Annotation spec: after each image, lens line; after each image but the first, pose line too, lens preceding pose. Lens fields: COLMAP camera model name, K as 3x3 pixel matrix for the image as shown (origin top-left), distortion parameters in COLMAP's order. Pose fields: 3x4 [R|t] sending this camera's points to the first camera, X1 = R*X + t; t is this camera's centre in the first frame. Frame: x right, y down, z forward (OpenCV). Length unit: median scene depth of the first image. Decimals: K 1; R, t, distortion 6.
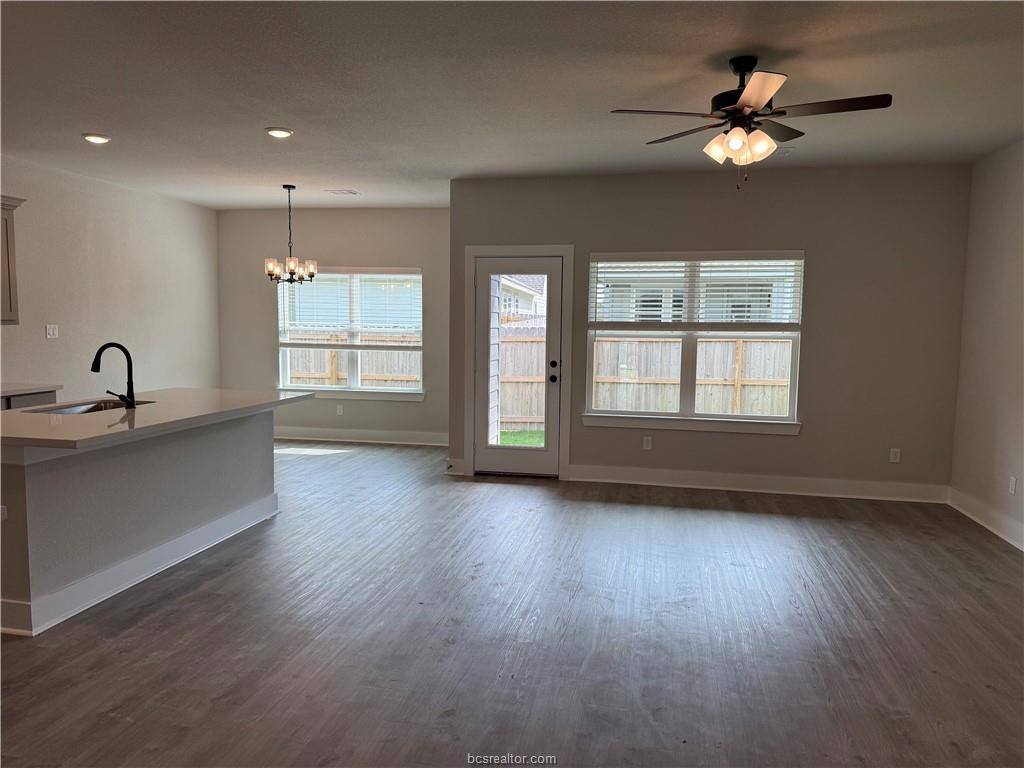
lens RADIAL K [[724.6, 0, 513.1], [0, 724.6, 387.9], [0, 0, 1]] dist [0.068423, -0.086837]
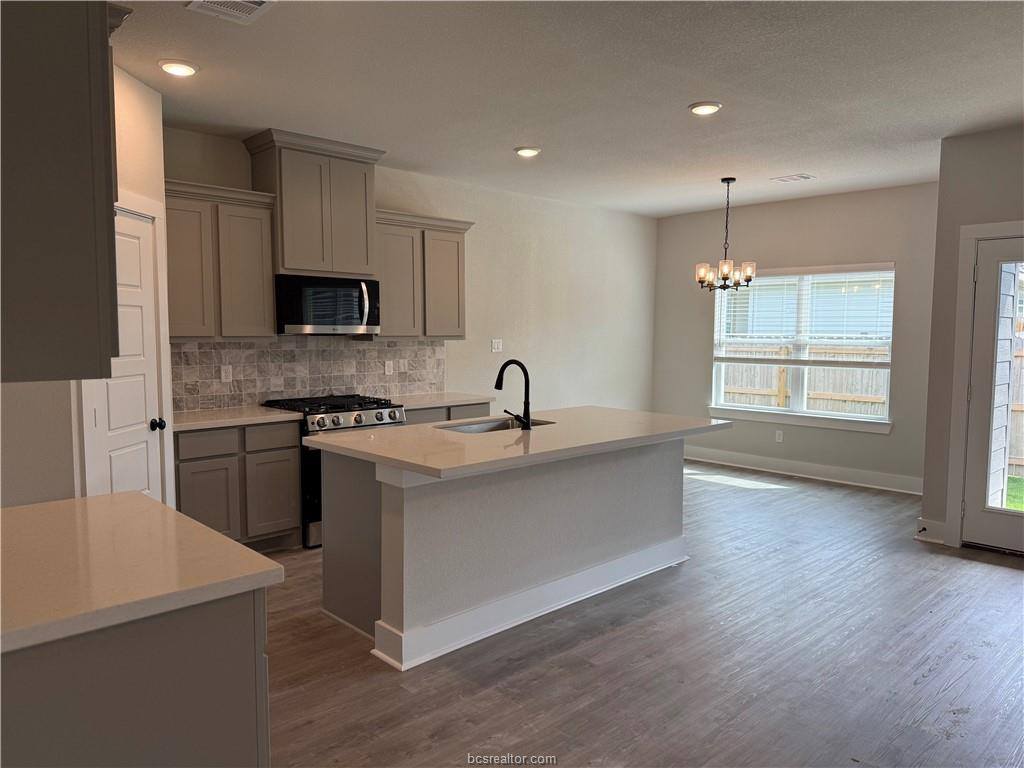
lens RADIAL K [[724.6, 0, 511.0], [0, 724.6, 388.7], [0, 0, 1]] dist [0.068423, -0.086837]
pose [[0.817464, 0.036627, -0.574814, -0.008008], [-0.044322, 0.999017, 0.000626, -0.018713], [0.574272, 0.024965, 0.818284, 0.182879]]
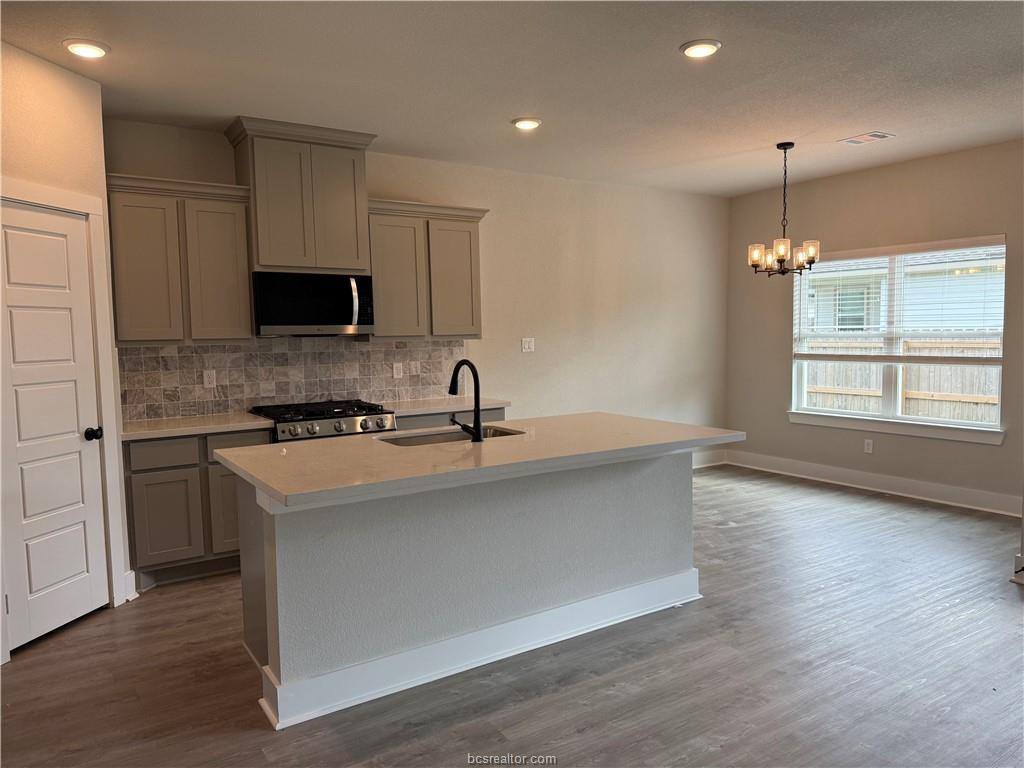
lens RADIAL K [[724.6, 0, 519.3], [0, 724.6, 386.0], [0, 0, 1]] dist [0.068423, -0.086837]
pose [[0.703846, 0.027413, -0.709824, 0.051047], [-0.037072, 0.999311, 0.001832, -0.027761], [0.709385, 0.025025, 0.704377, 0.373691]]
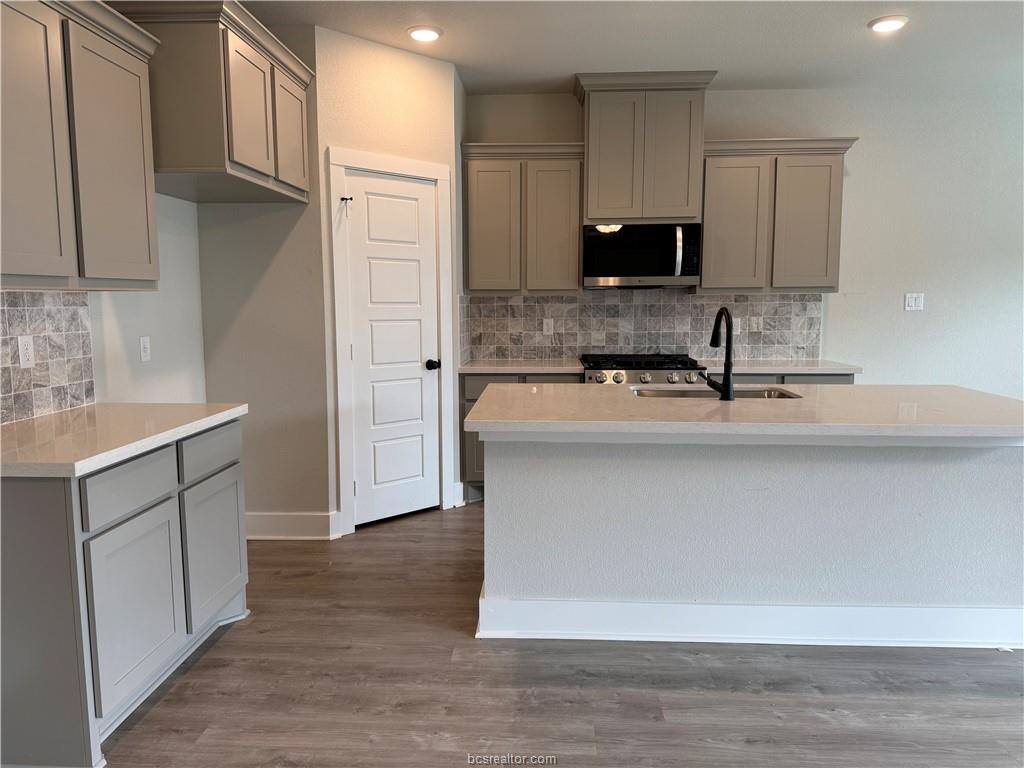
lens RADIAL K [[724.6, 0, 513.1], [0, 724.6, 383.8], [0, 0, 1]] dist [0.068423, -0.086837]
pose [[0.150110, 0.098007, -0.983800, 0.106203], [-0.084782, 0.992685, 0.085956, -0.023962], [0.985027, 0.070506, 0.157321, 0.535413]]
